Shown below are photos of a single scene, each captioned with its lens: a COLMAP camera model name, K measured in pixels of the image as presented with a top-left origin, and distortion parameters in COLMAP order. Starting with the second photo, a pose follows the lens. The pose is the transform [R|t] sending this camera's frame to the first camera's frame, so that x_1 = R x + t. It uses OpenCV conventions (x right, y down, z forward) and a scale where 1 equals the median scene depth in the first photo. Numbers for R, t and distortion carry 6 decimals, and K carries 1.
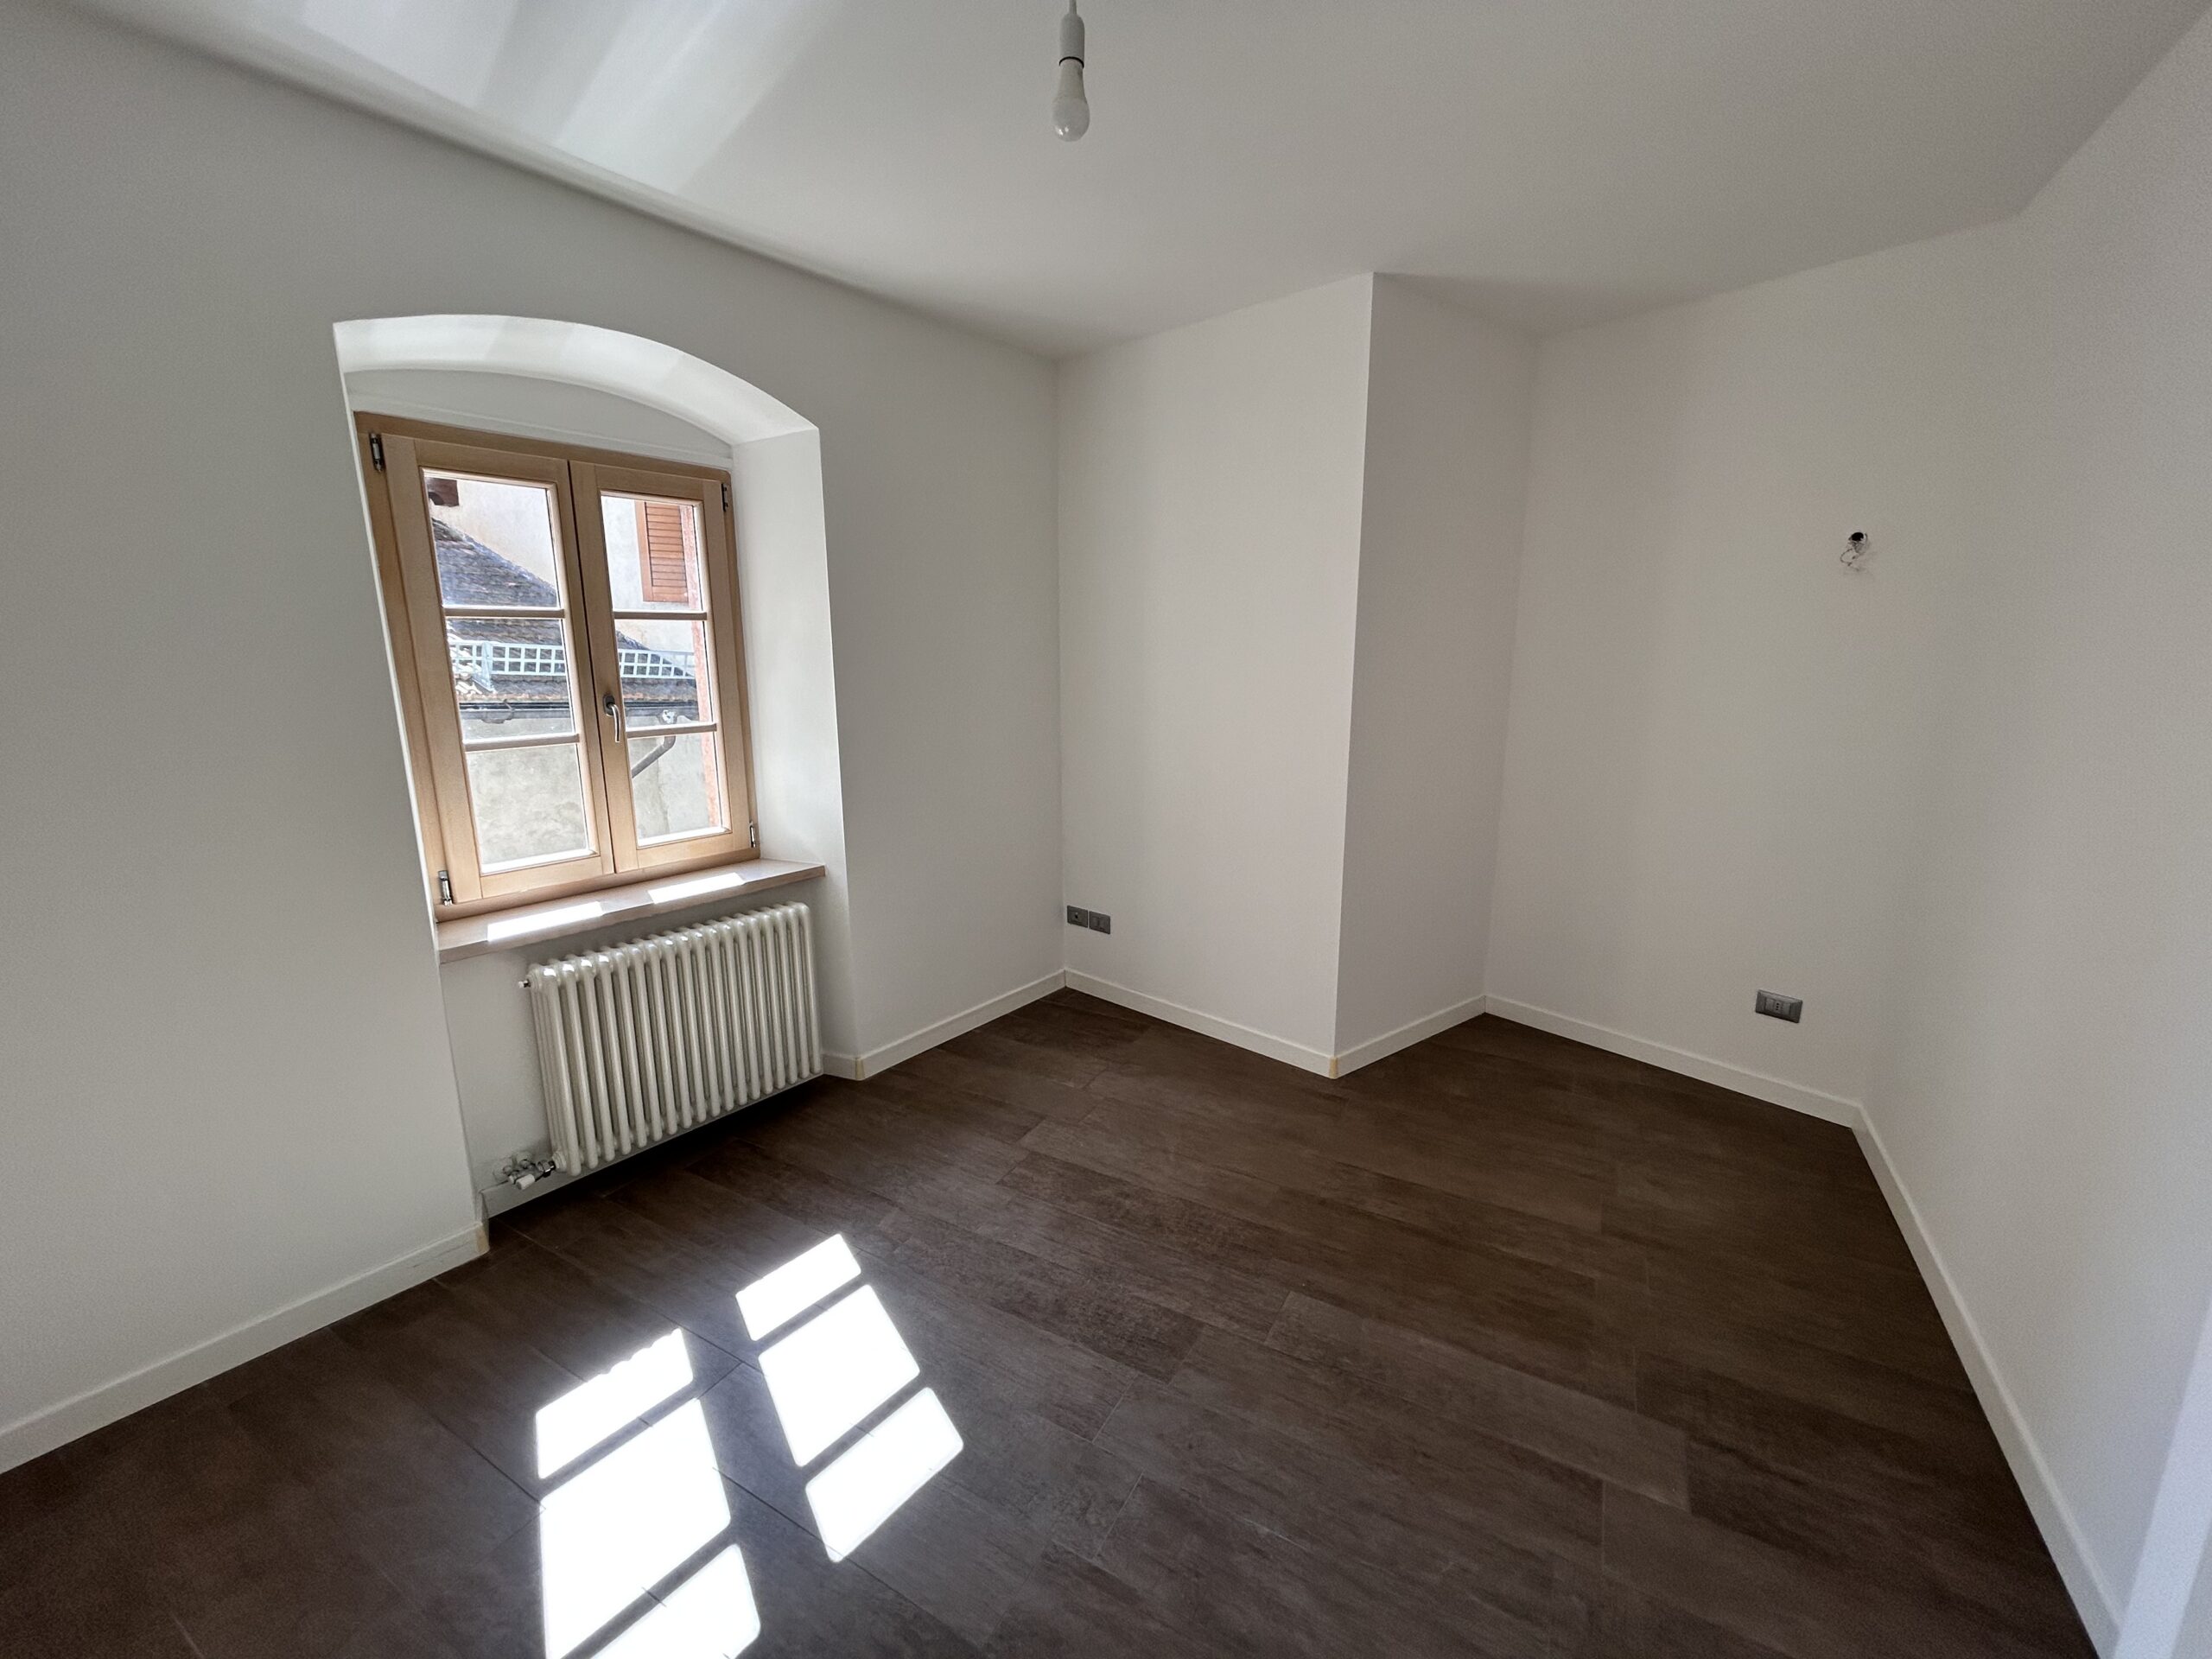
lens RADIAL K [[889.0, 0, 1104.1], [0, 889.0, 828.2], [0, 0, 1]] dist [0.000808, -0.000001]
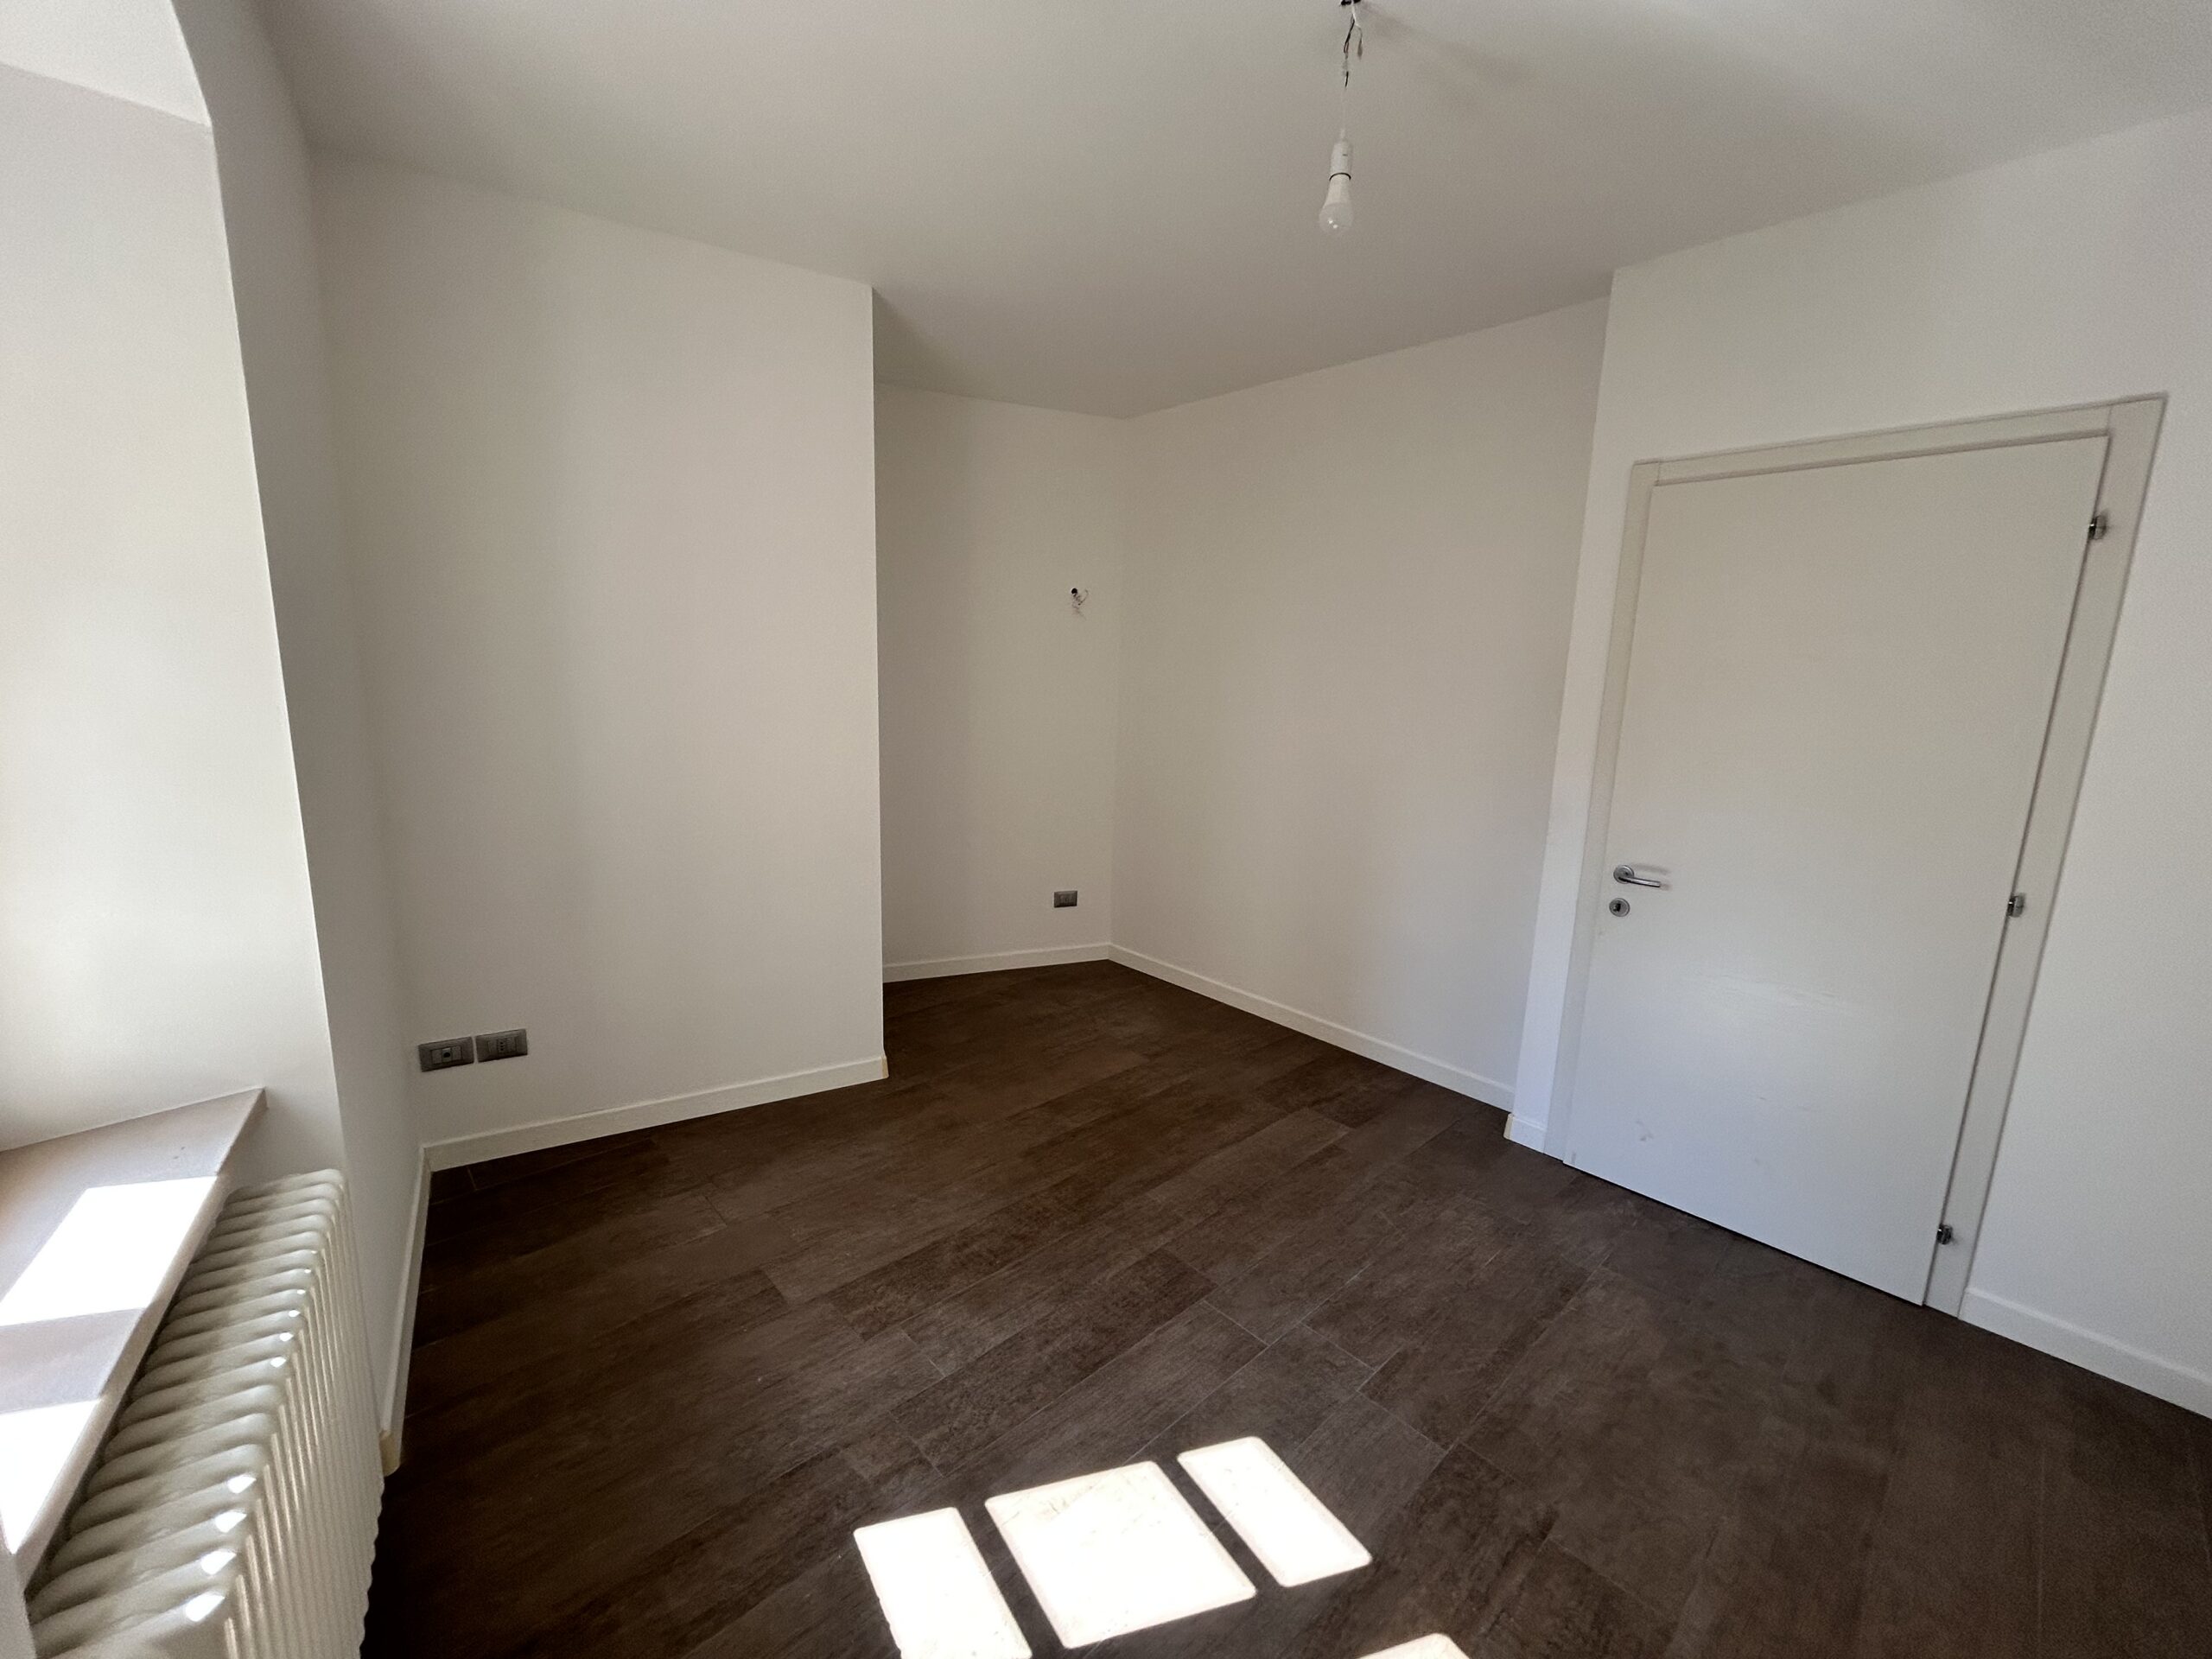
lens RADIAL K [[889.0, 0, 1100.9], [0, 889.0, 831.5], [0, 0, 1]] dist [0.000808, -0.000001]
pose [[0.304083, -0.162788, 0.938634, -0.775504], [0.158903, 0.980156, 0.118510, -0.100224], [-0.939299, 0.113115, 0.323916, 0.554067]]
